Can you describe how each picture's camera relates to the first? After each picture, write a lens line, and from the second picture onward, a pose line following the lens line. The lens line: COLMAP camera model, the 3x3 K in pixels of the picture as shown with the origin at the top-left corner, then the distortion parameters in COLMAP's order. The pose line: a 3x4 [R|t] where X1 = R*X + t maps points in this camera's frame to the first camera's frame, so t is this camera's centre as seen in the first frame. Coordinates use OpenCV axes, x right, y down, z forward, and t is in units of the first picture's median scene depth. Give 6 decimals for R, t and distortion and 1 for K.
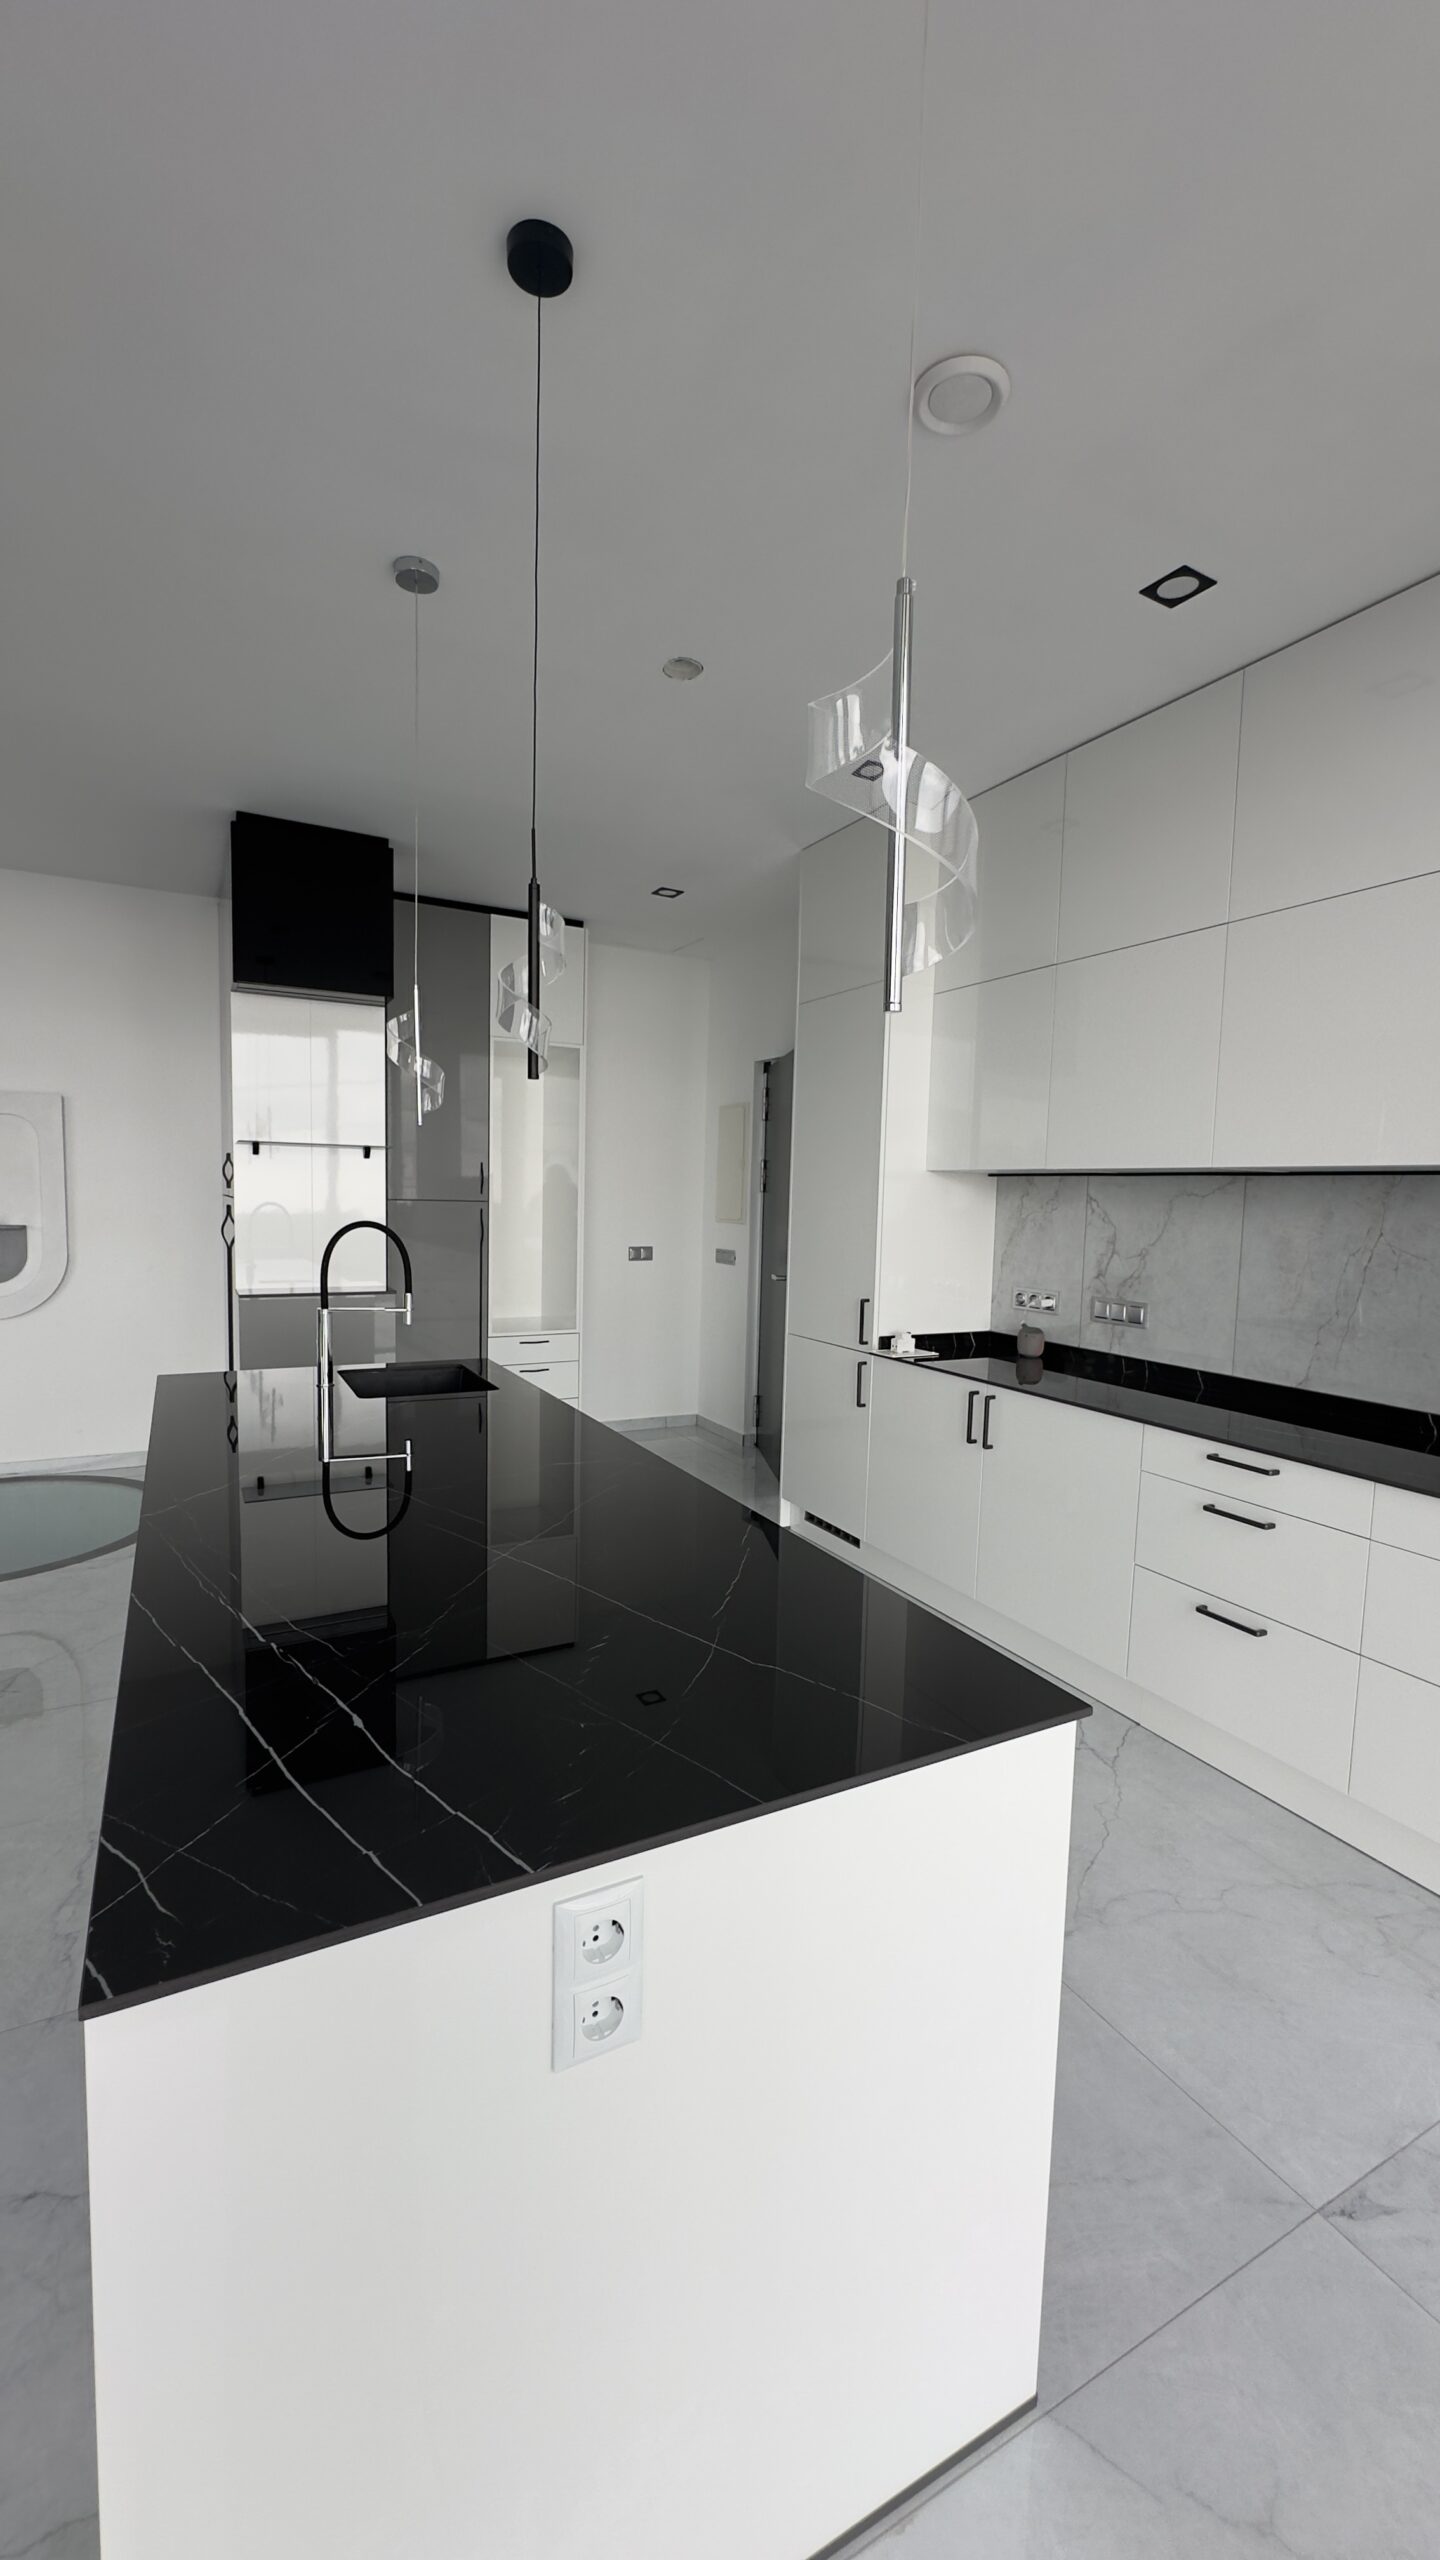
lens RADIAL K [[1019.3, 0, 715.3], [0, 1019.3, 1282.1], [0, 0, 1]] dist [-0.007713, 0.000726]
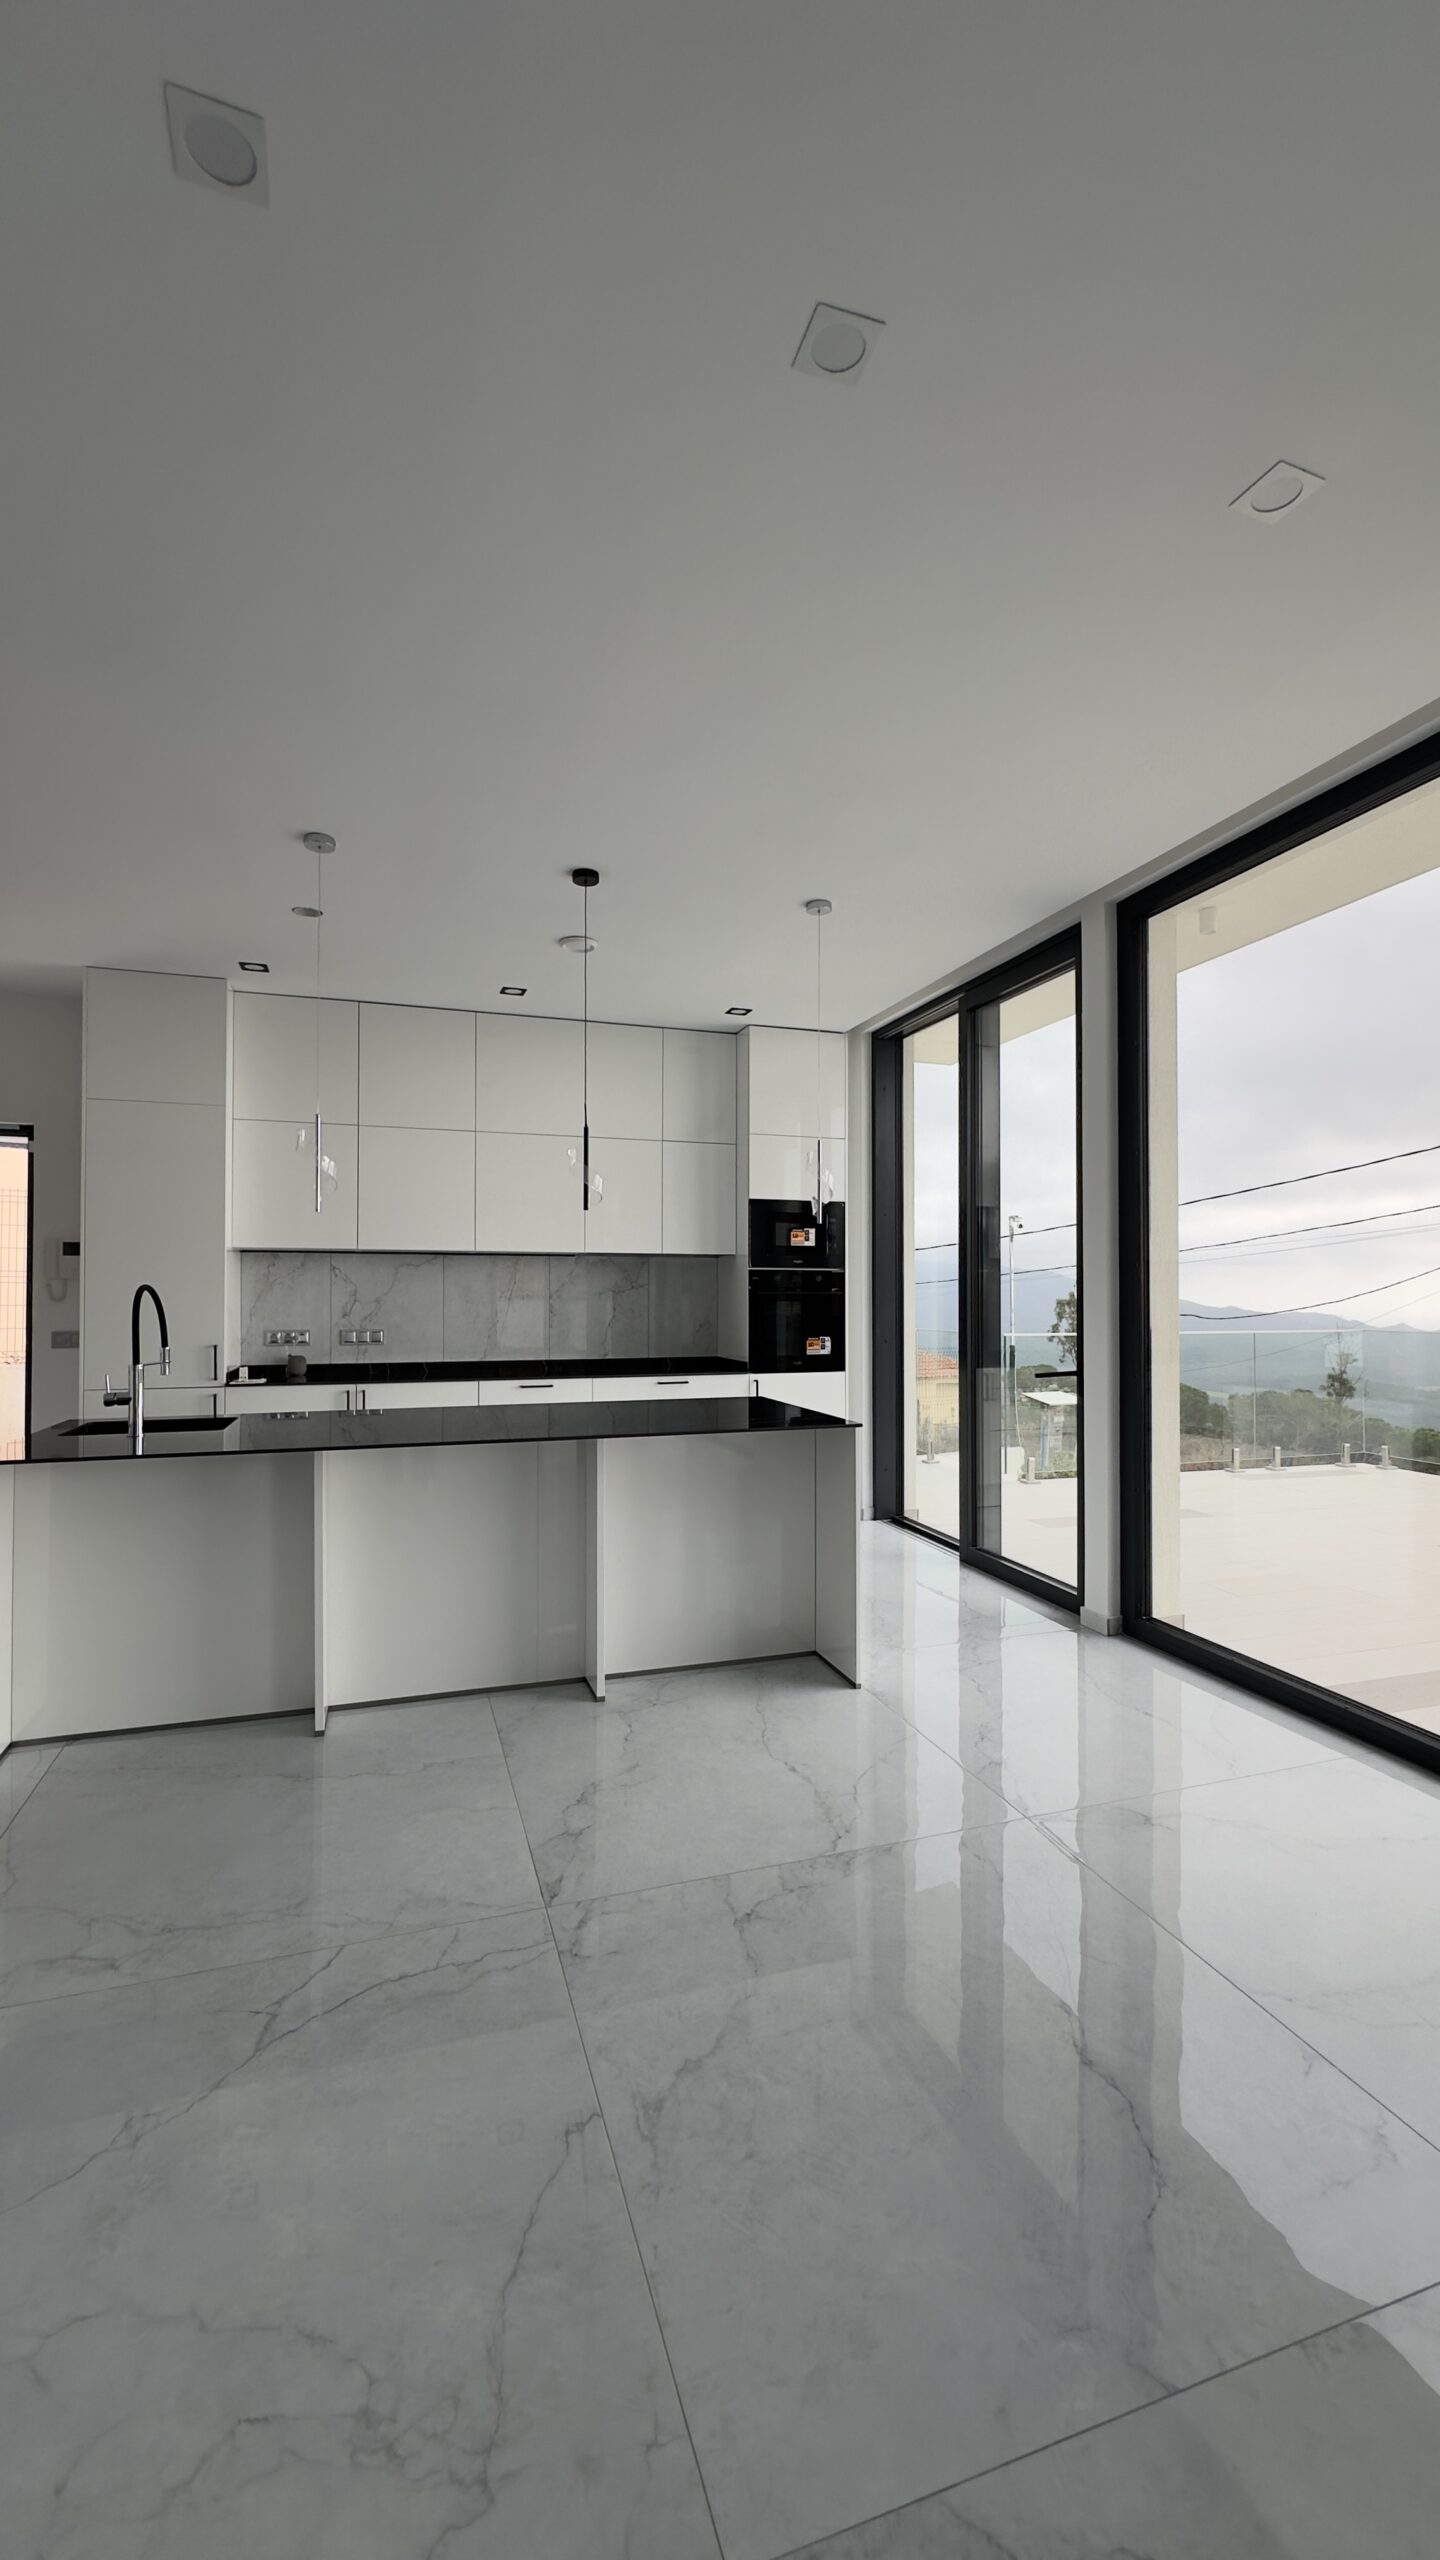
lens RADIAL K [[1019.3, 0, 726.0], [0, 1019.3, 1282.9], [0, 0, 1]] dist [-0.007713, 0.000726]
pose [[0.160337, -0.012417, 0.986984, -1.034074], [0.089424, 0.995992, -0.001997, -0.001278], [-0.983003, 0.088580, 0.160805, 0.146223]]
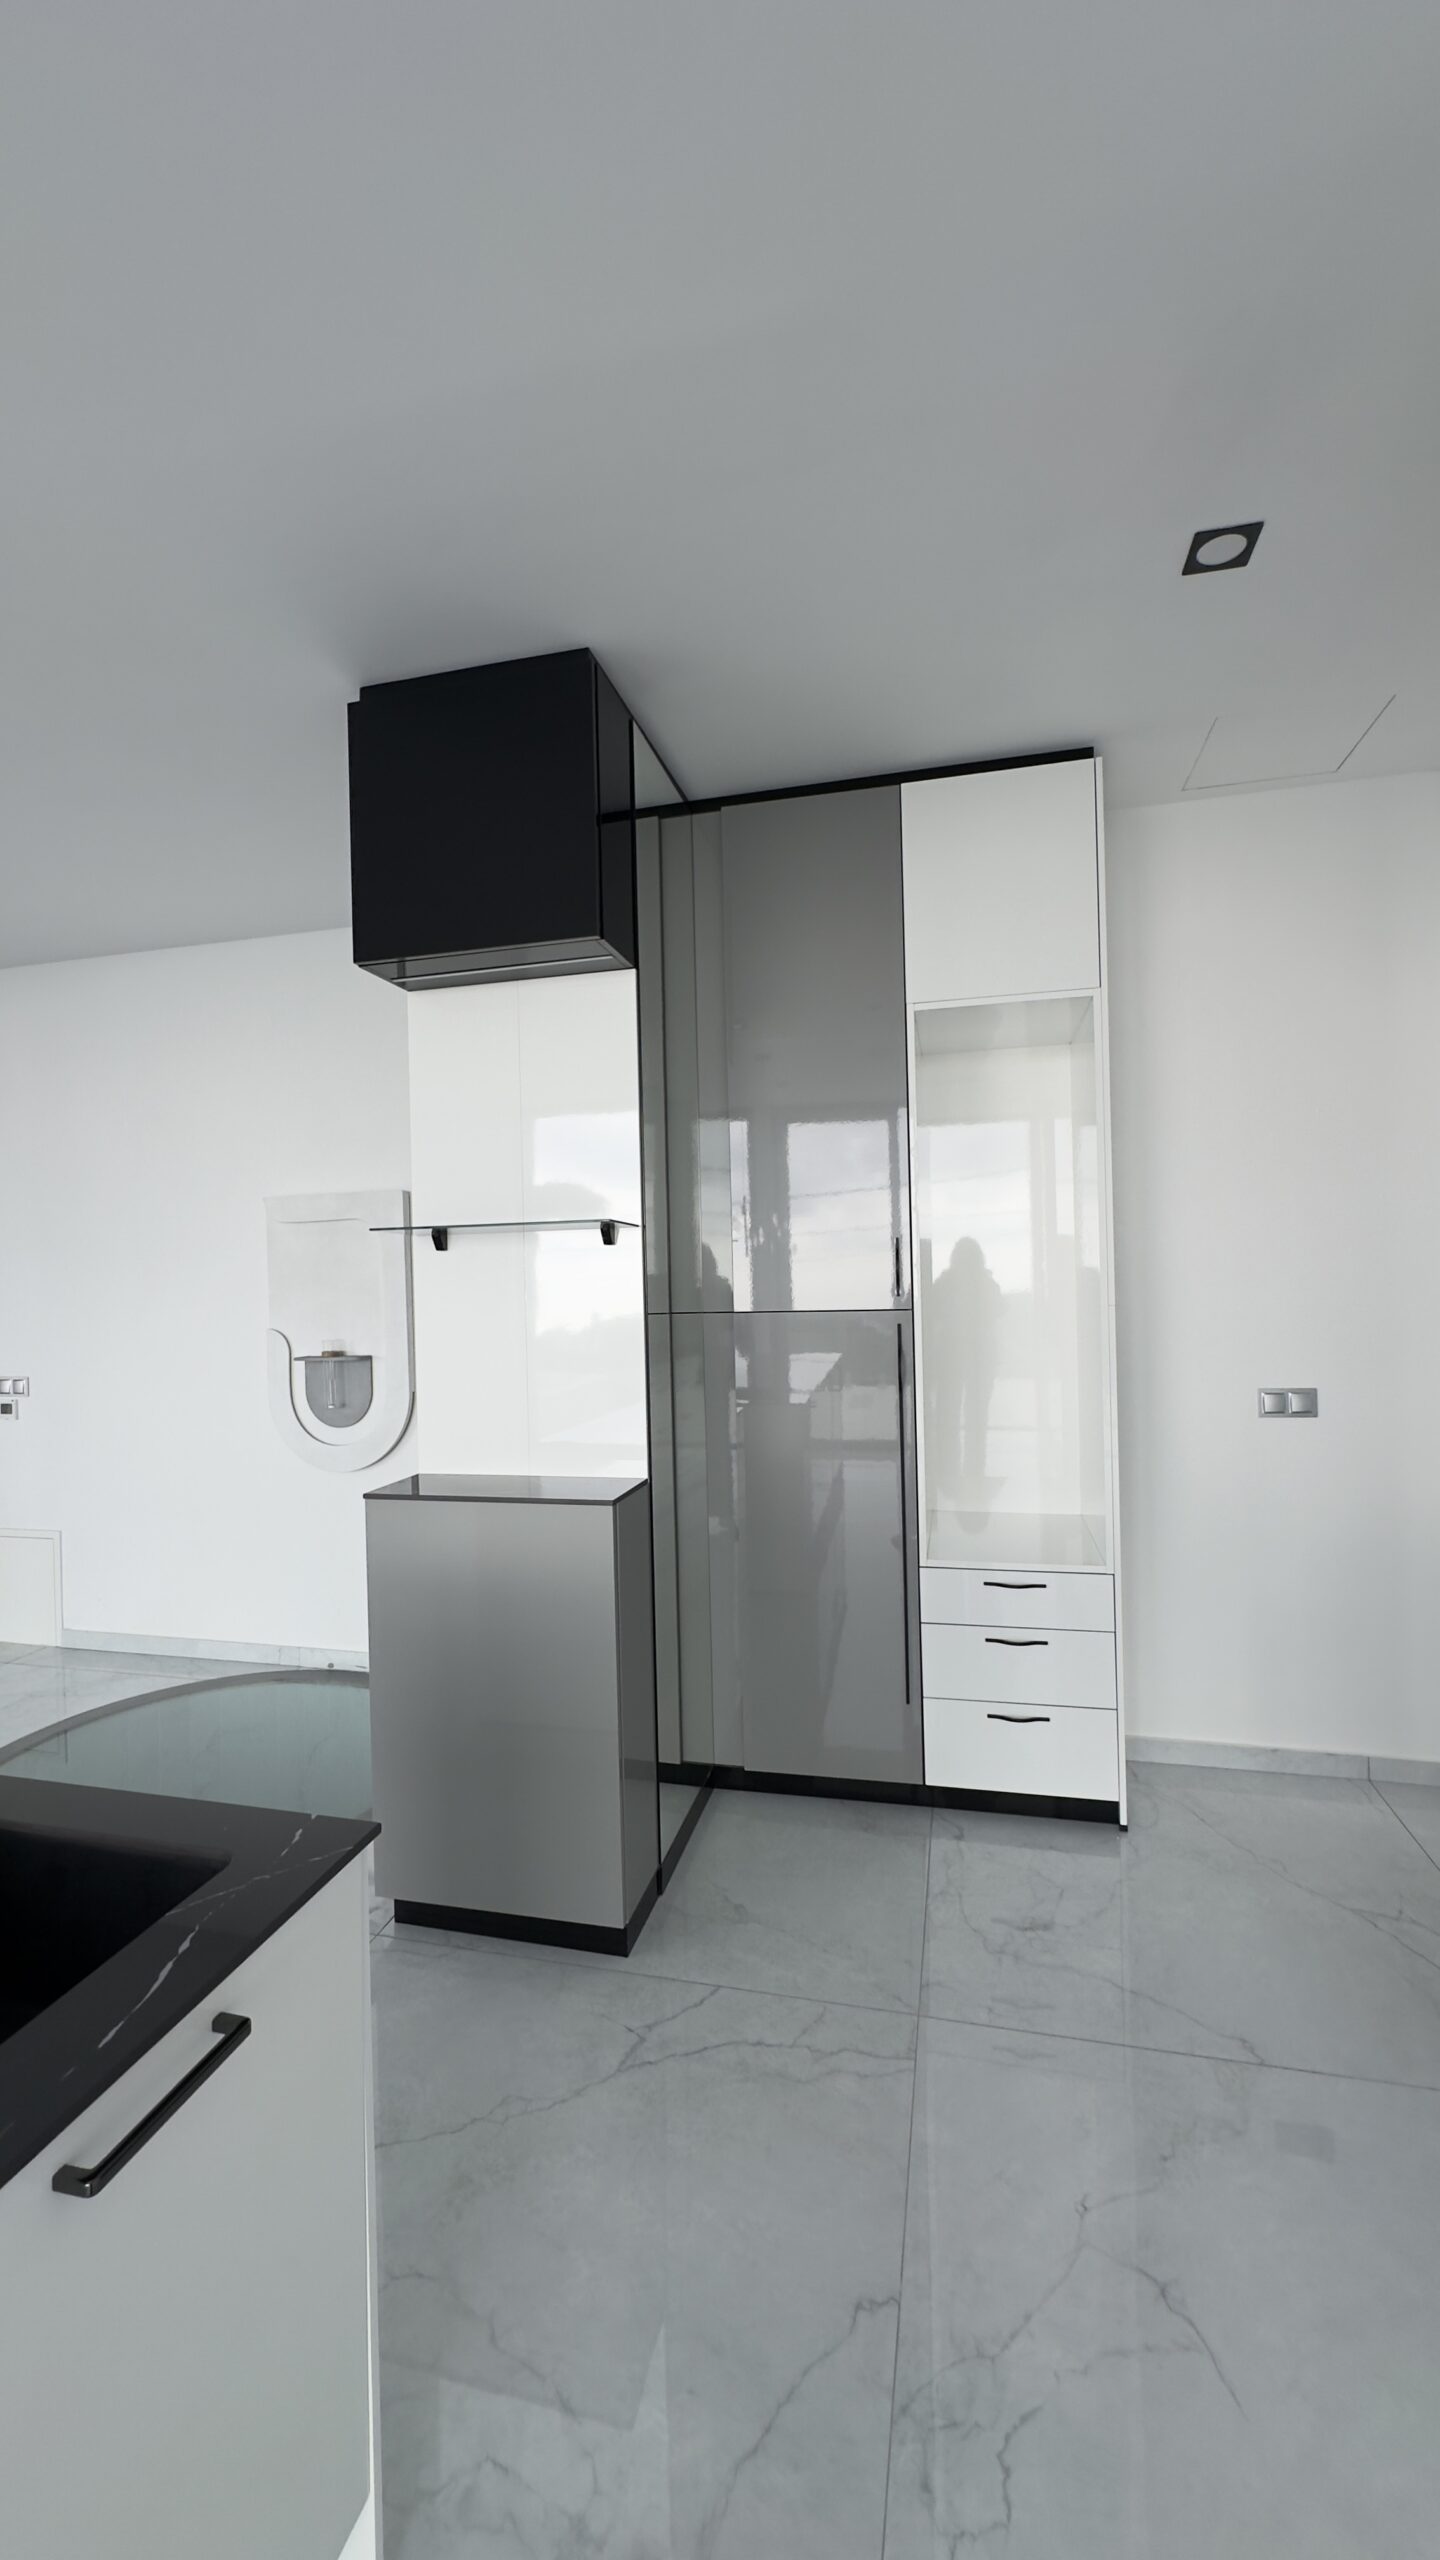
lens RADIAL K [[1019.3, 0, 724.5], [0, 1019.3, 1281.4], [0, 0, 1]] dist [-0.007713, 0.000726]
pose [[0.748930, -0.040666, -0.661400, 0.075193], [-0.016911, 0.996617, -0.080426, -0.066688], [0.662434, 0.071418, 0.745709, 0.723620]]
